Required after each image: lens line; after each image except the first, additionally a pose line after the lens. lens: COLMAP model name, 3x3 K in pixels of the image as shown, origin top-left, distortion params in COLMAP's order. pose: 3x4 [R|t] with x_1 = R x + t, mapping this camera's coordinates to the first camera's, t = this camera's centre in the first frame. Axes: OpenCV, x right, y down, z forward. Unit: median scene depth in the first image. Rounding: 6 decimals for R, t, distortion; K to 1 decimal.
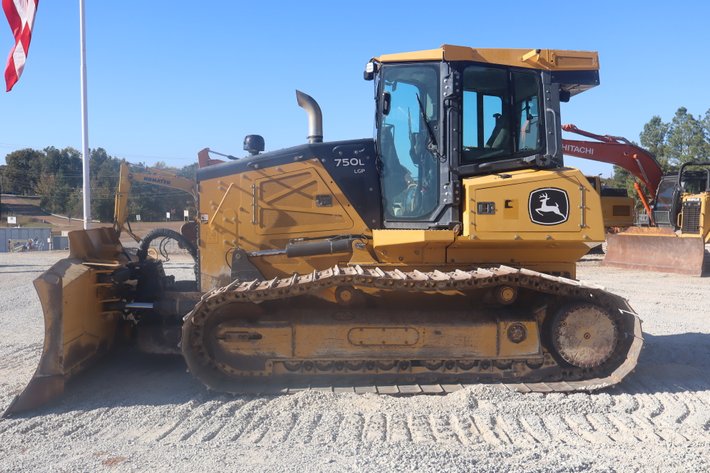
lens RADIAL K [[710.4, 0, 355.0], [0, 710.4, 236.5], [0, 0, 1]] dist [-0.006591, 0.019146]
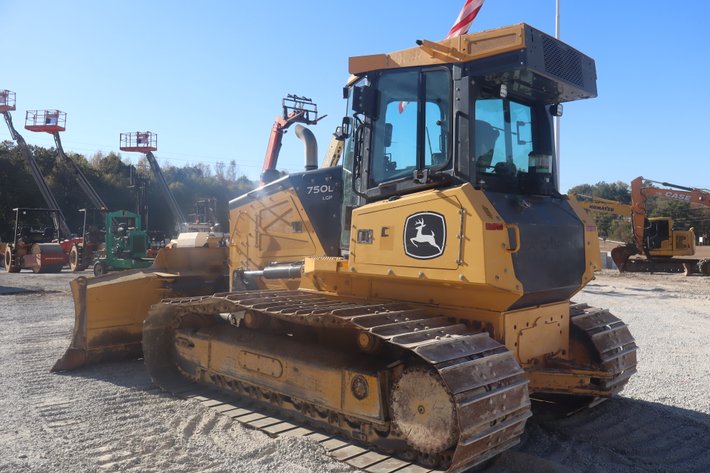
lens RADIAL K [[589.1, 0, 355.0], [0, 589.1, 236.5], [0, 0, 1]] dist [0.000618, 0.001855]
pose [[0.694791, 0.014774, -0.719060, 0.685272], [-0.038287, 0.999131, -0.016467, -0.027249], [0.718191, 0.038972, 0.694753, 0.488679]]
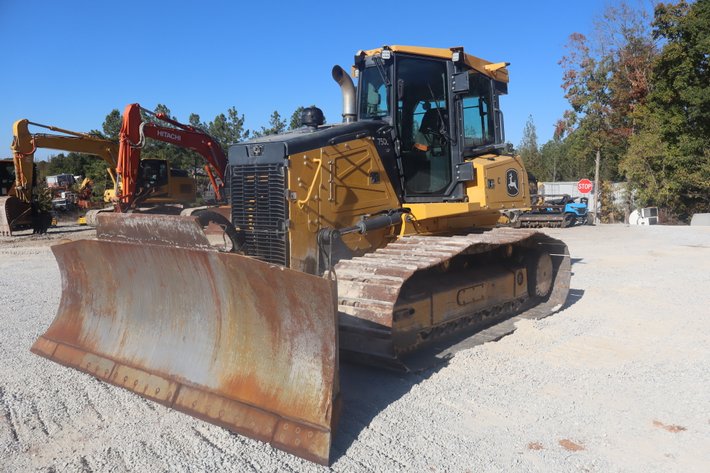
lens RADIAL K [[589.1, 0, 355.0], [0, 589.1, 236.5], [0, 0, 1]] dist [0.000618, 0.001855]
pose [[0.668267, -0.069624, 0.740657, -0.759345], [0.037225, 0.997493, 0.060181, -0.018446], [-0.742990, -0.012646, 0.669183, 0.469704]]
